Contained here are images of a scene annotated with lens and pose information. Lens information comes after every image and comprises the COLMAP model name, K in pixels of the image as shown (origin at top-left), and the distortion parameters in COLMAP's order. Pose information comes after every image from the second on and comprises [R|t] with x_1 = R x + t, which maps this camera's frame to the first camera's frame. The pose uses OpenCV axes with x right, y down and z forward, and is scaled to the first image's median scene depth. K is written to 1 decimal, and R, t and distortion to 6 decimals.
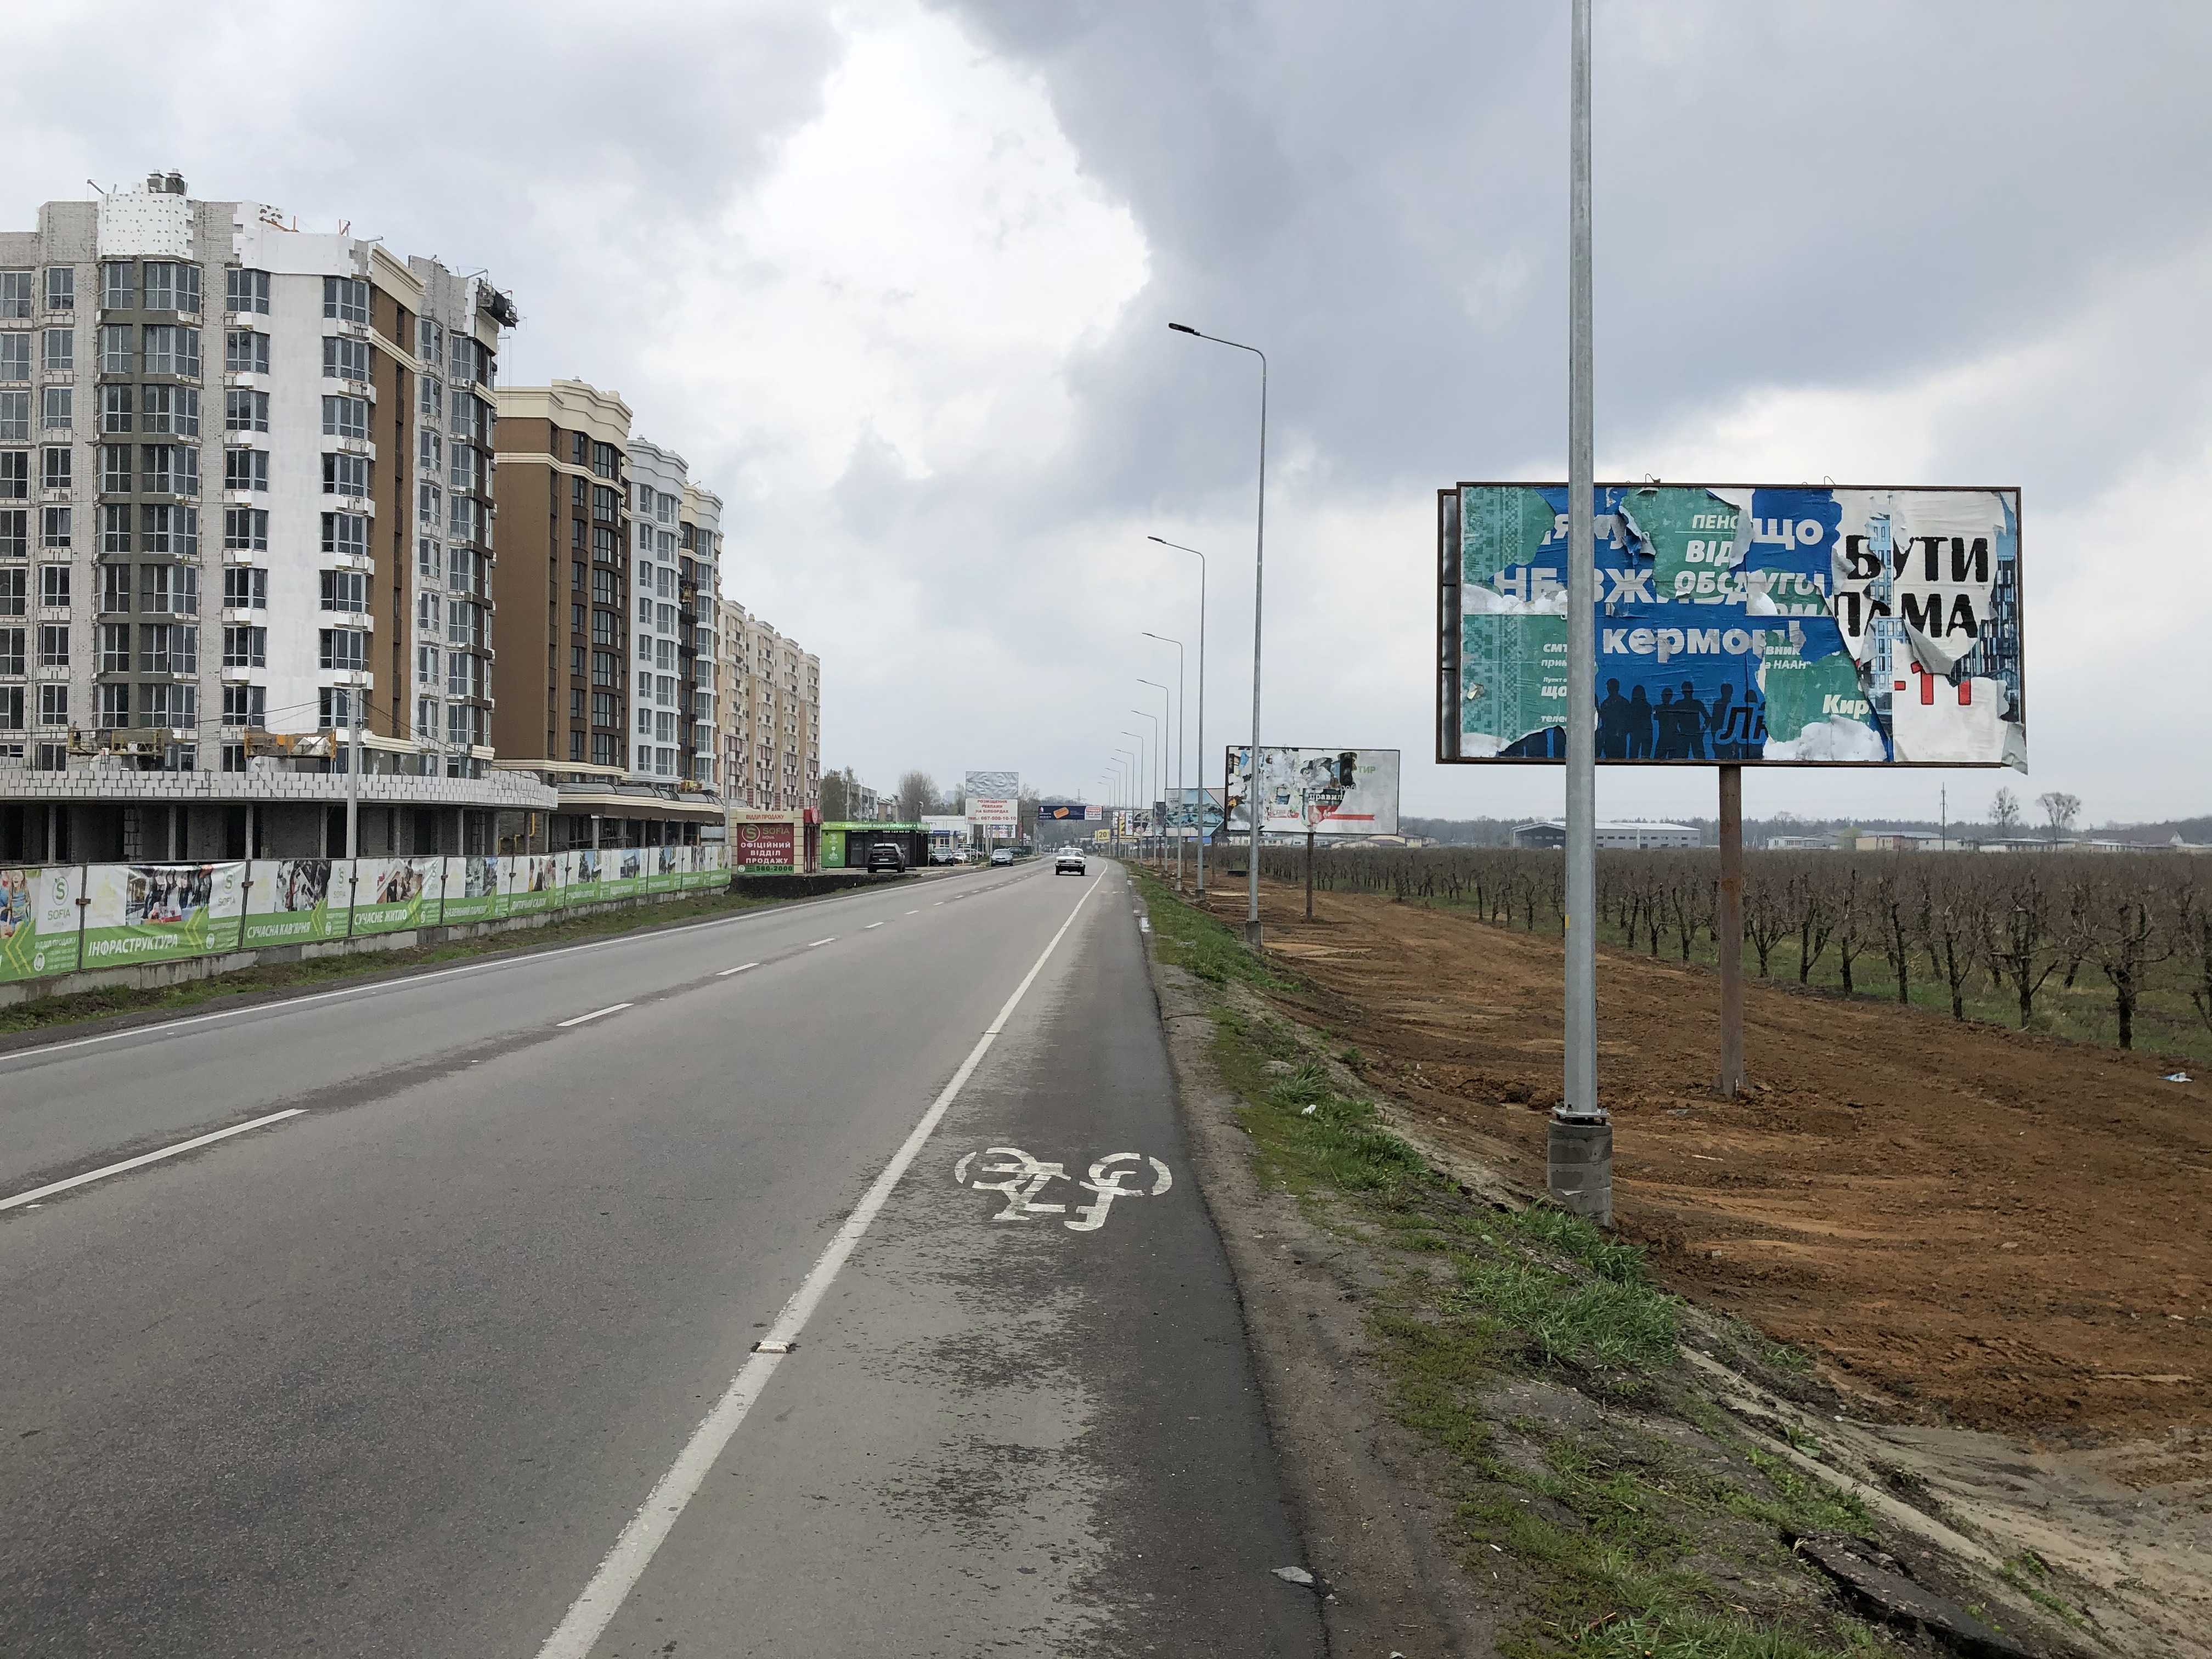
lens RADIAL K [[1808.9, 0, 1106.0], [0, 1808.9, 829.5], [0, 0, 1]] dist [-0.009235, -0.004416]
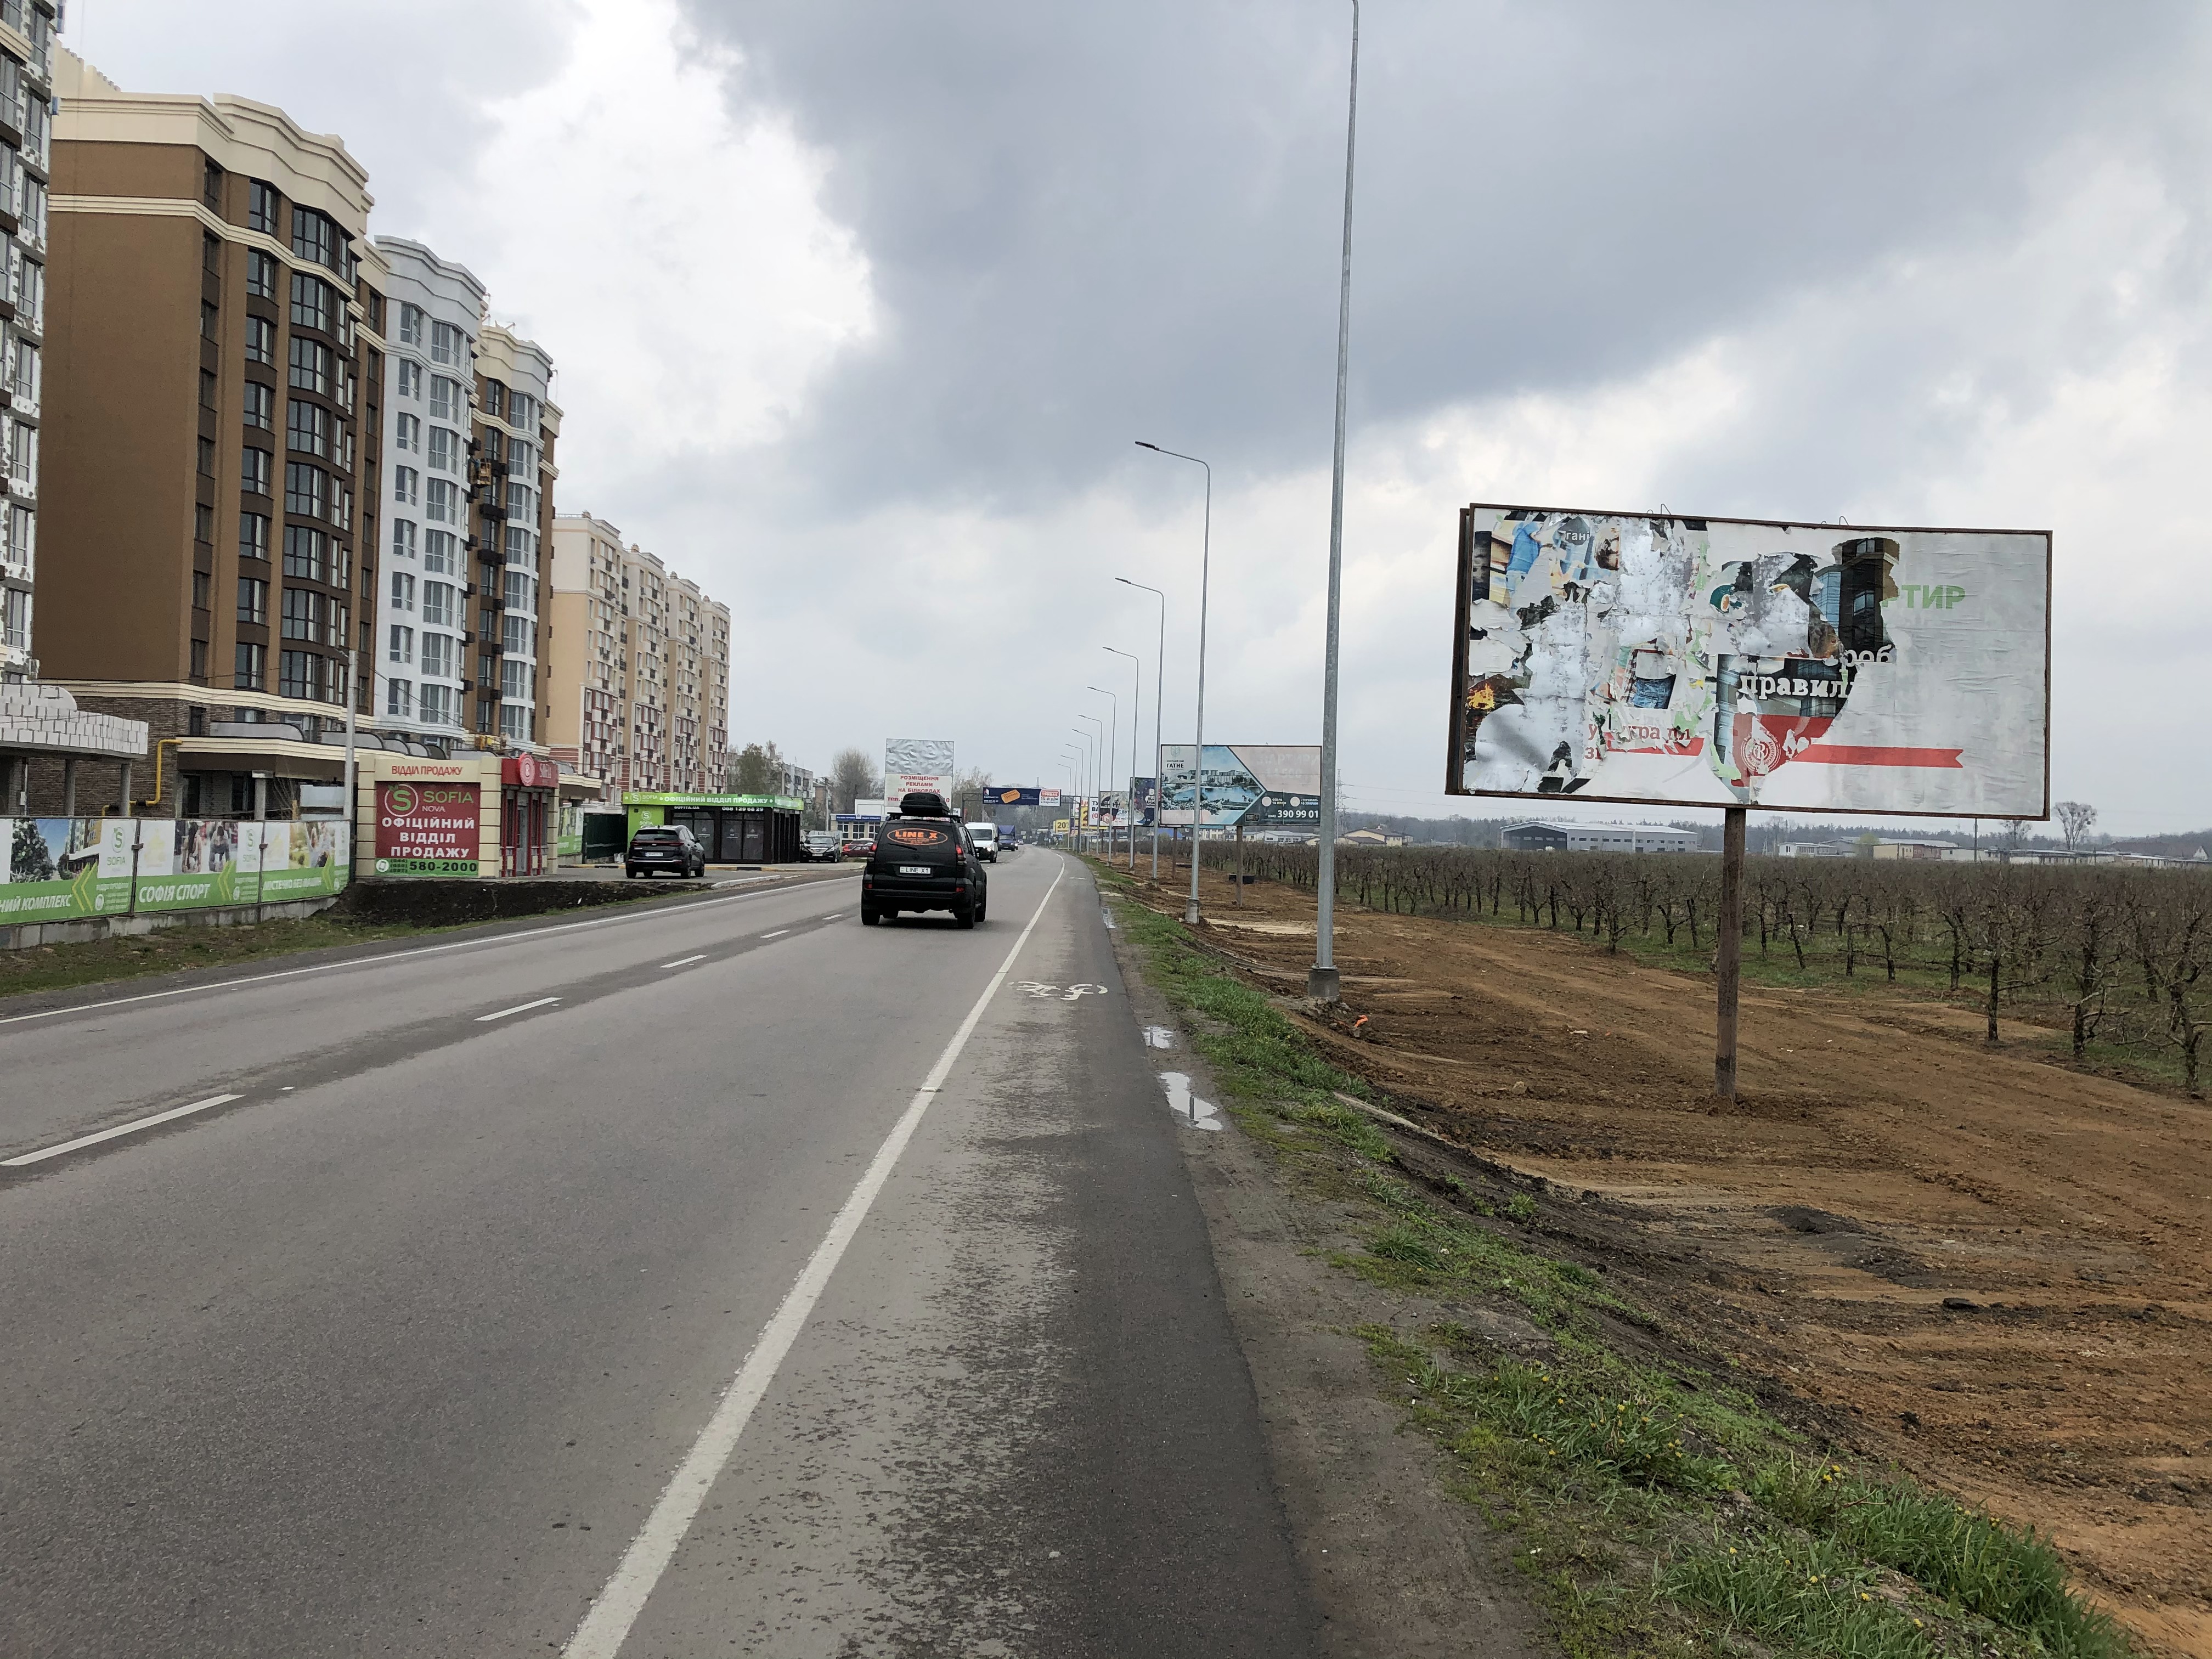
lens RADIAL K [[1808.9, 0, 1106.0], [0, 1808.9, 829.5], [0, 0, 1]] dist [-0.009235, -0.004416]
pose [[0.999546, 0.020436, 0.022144, 0.001037], [-0.020528, 0.999782, 0.003942, 0.002884], [-0.022059, -0.004394, 0.999747, 0.304540]]
